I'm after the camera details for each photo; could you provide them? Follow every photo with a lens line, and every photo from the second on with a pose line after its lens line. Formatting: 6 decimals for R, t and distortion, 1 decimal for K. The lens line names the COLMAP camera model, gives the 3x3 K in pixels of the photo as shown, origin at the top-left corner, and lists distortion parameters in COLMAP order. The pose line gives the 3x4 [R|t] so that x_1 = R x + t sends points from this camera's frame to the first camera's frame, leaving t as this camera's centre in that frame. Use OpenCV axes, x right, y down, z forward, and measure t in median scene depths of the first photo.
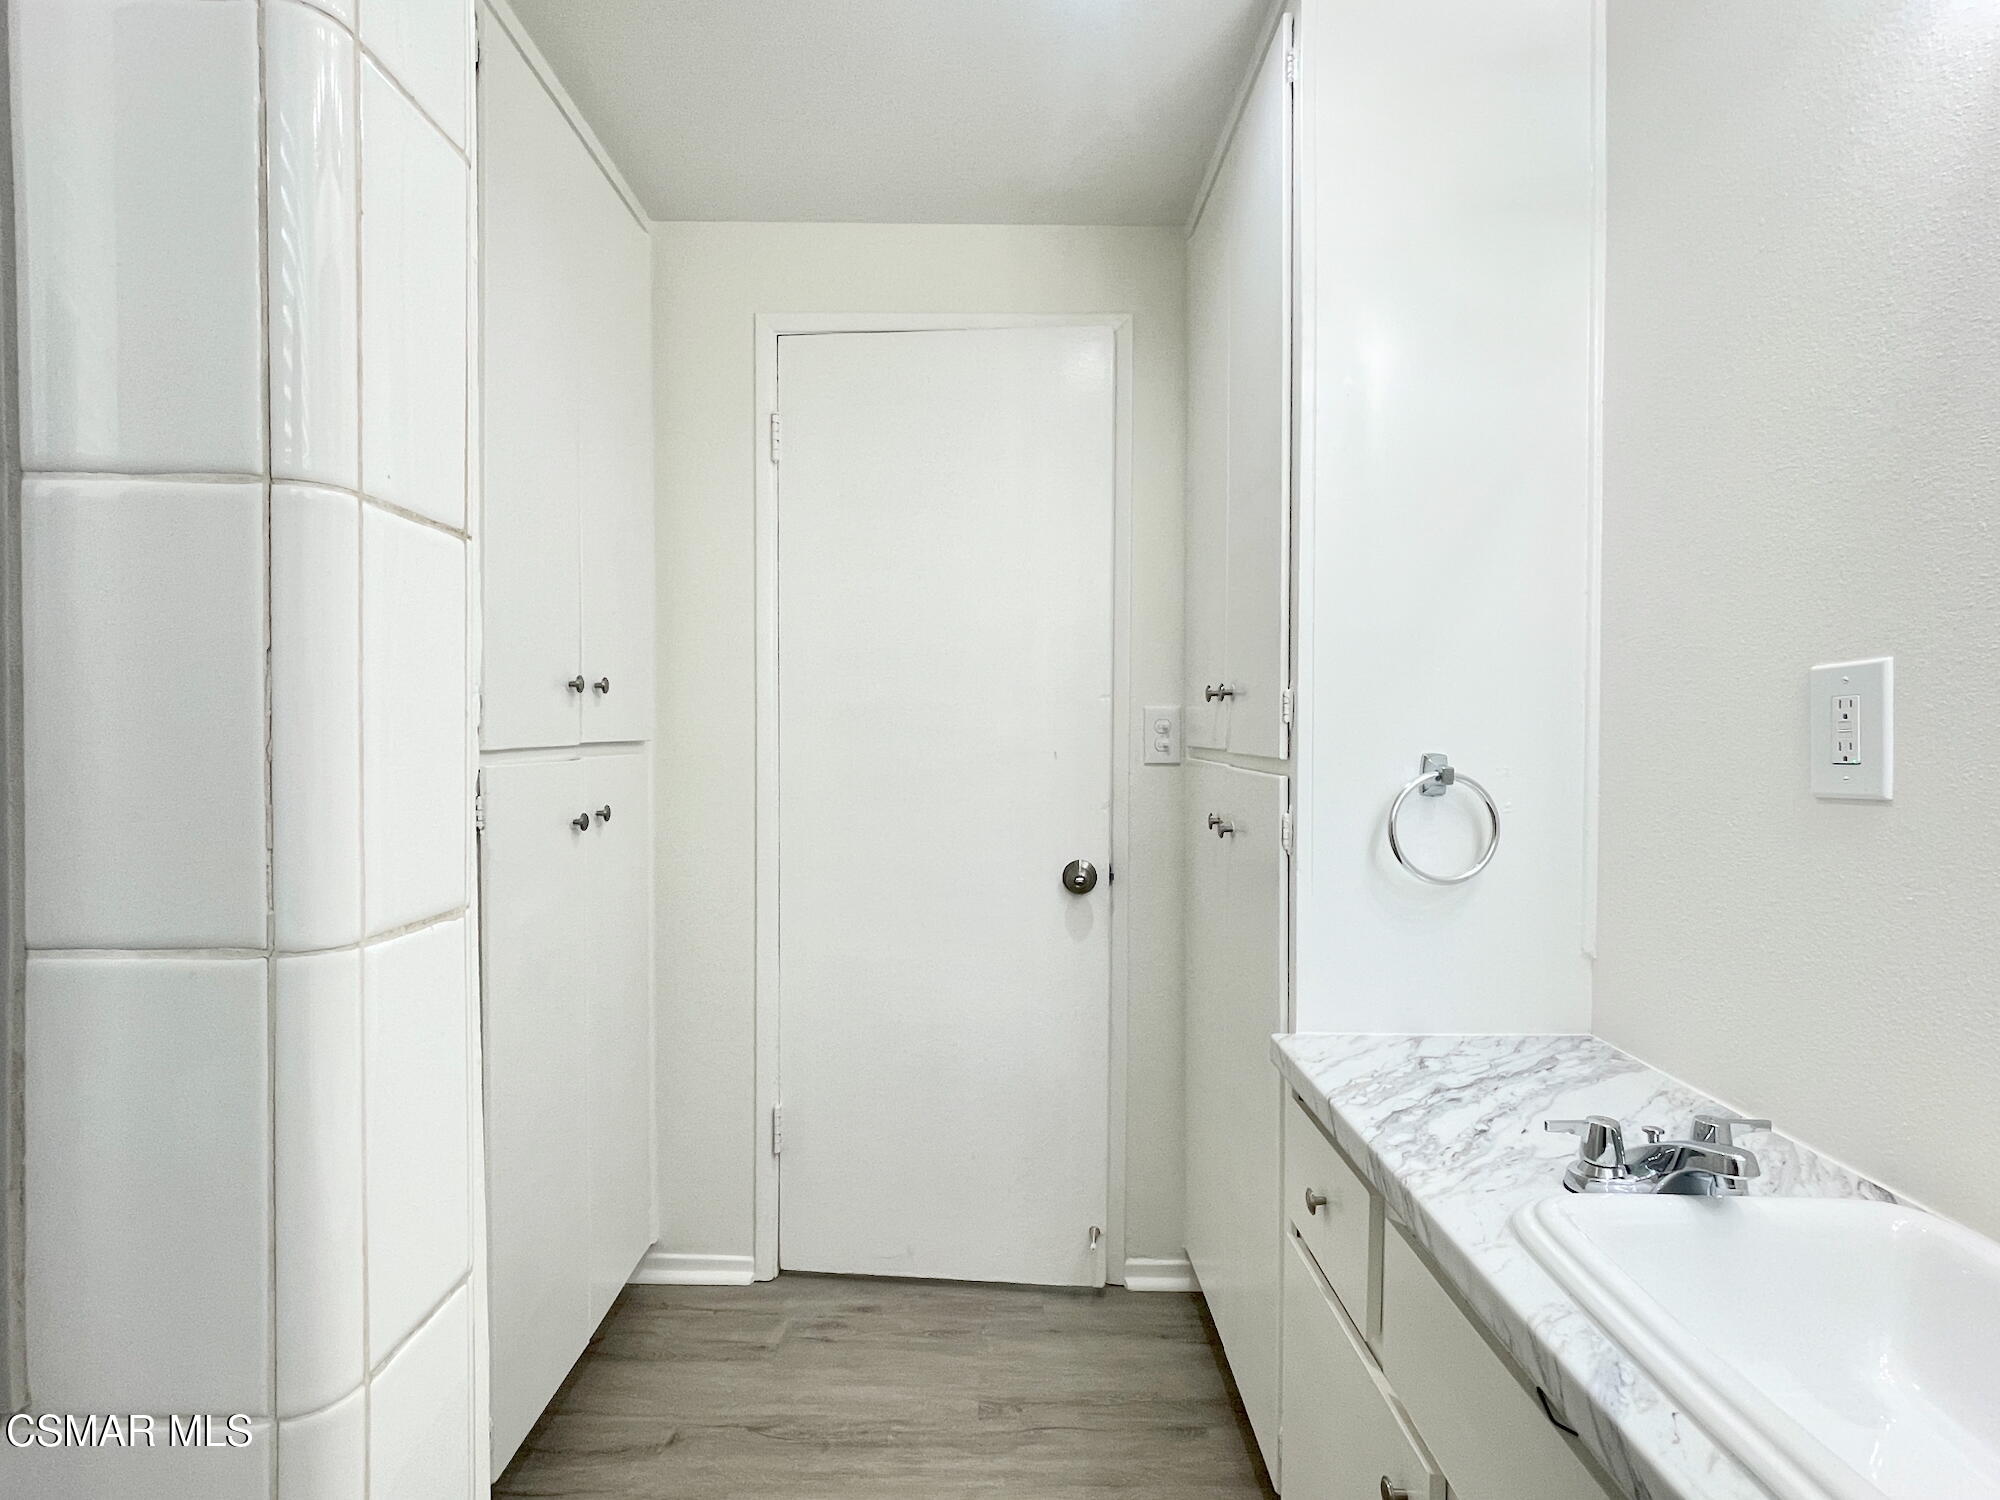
lens RADIAL K [[1009.1, 0, 992.0], [0, 1009.1, 752.4], [0, 0, 1]] dist [-0.007874, 0.005877]
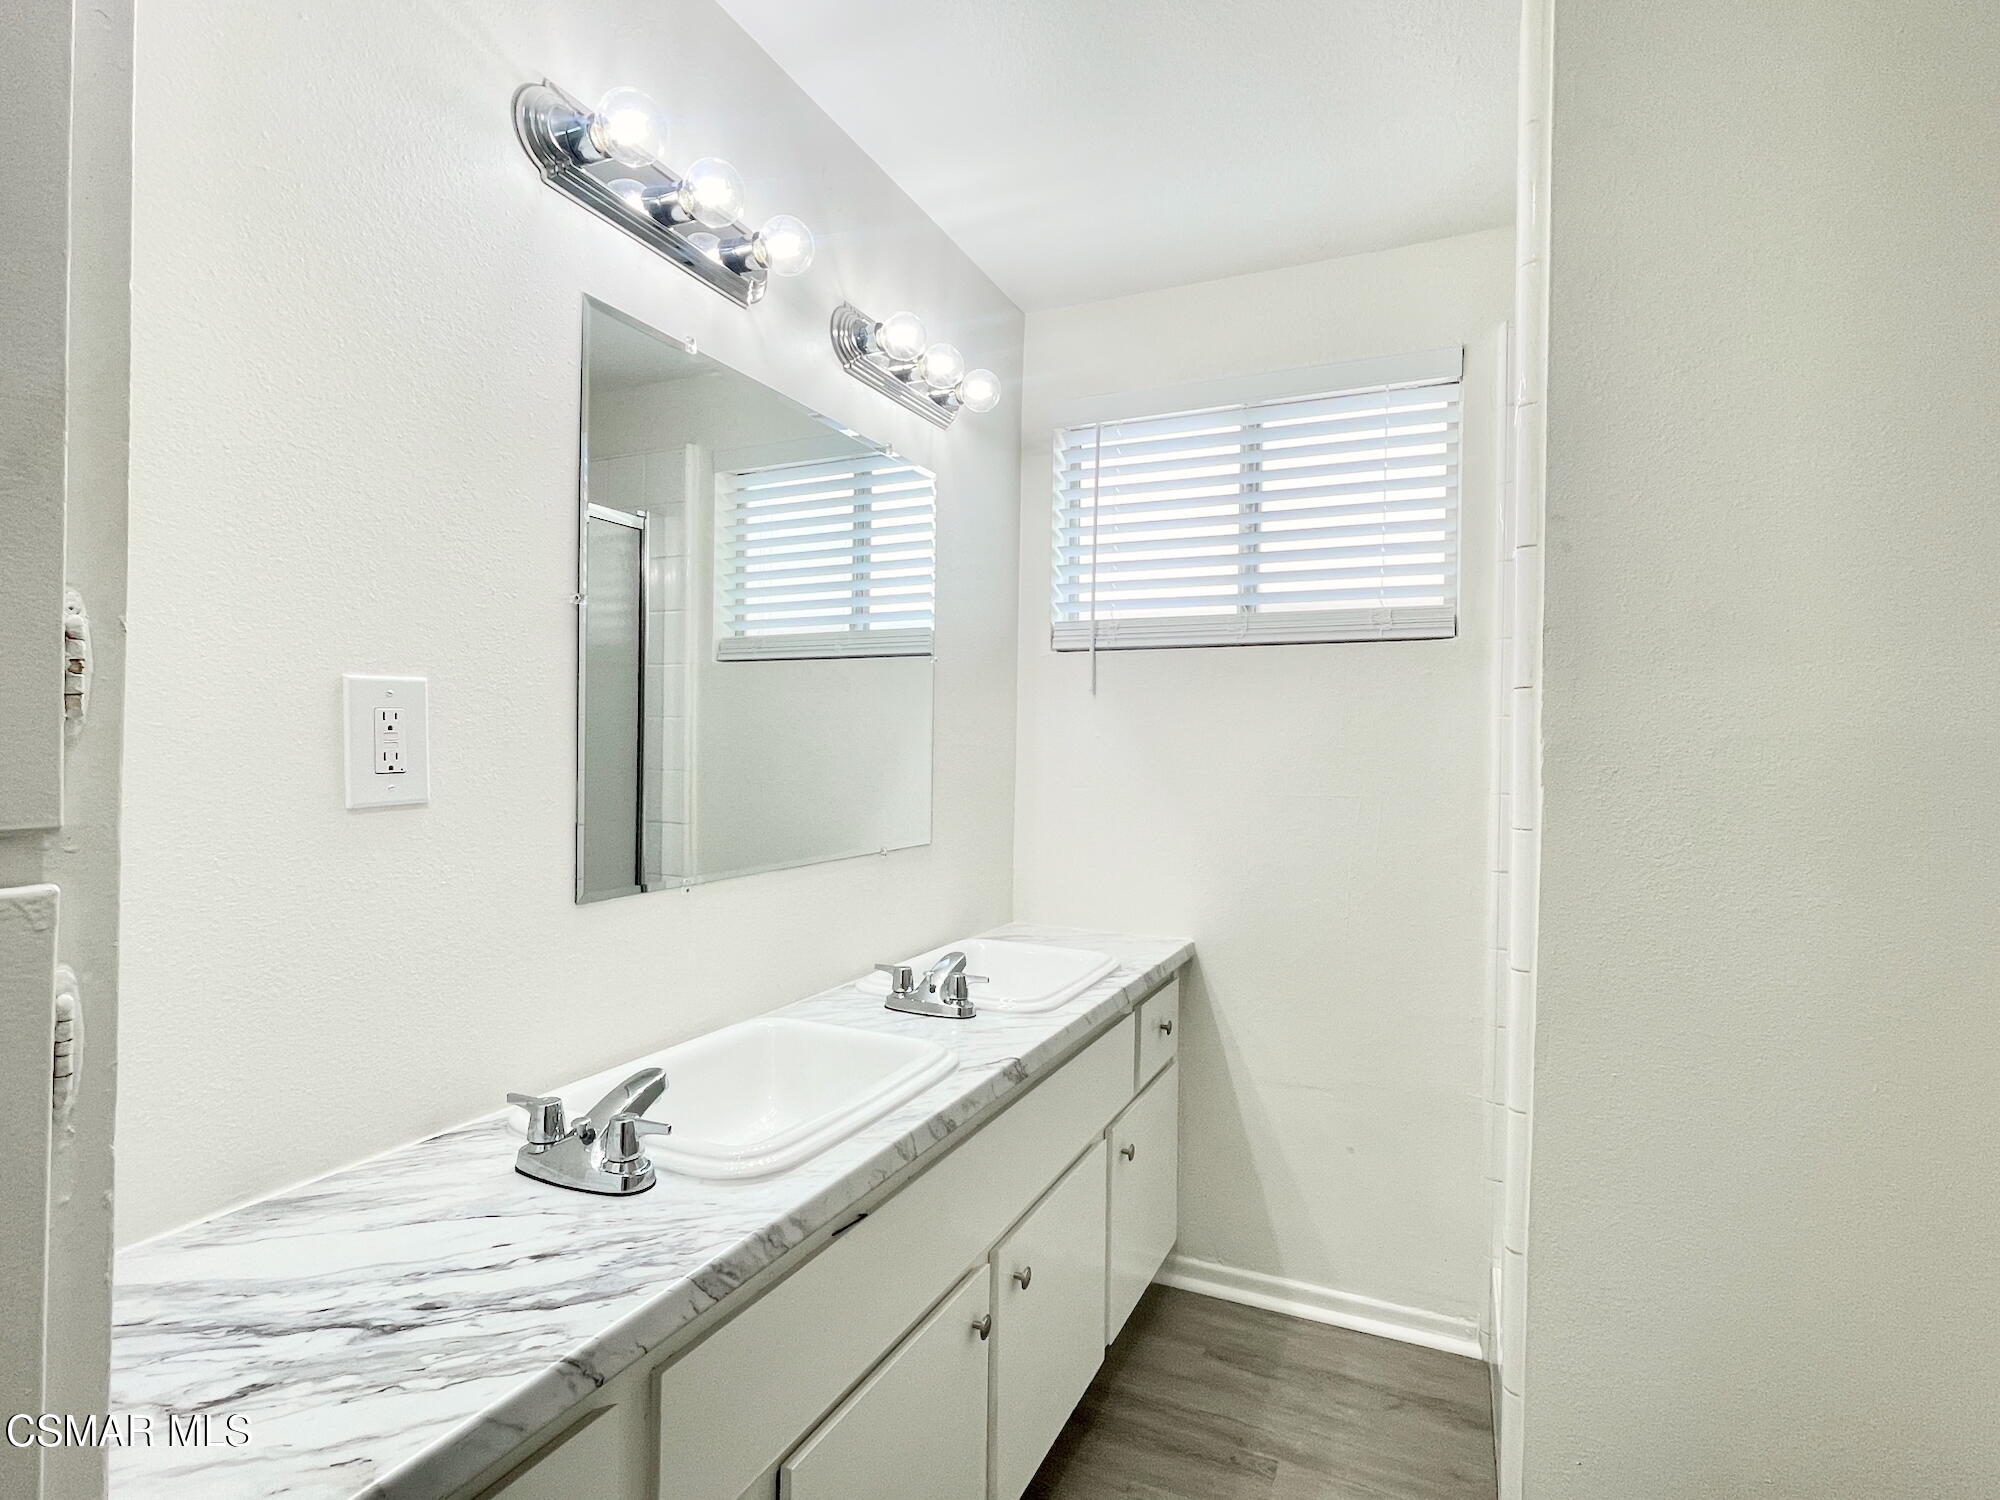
lens RADIAL K [[1009.1, 0, 992.0], [0, 1009.1, 752.4], [0, 0, 1]] dist [-0.007874, 0.005877]
pose [[-0.908011, -0.017640, 0.418575, -0.148422], [-0.010072, 0.999744, 0.020283, -0.033824], [-0.418826, 0.014202, -0.907956, 1.522251]]
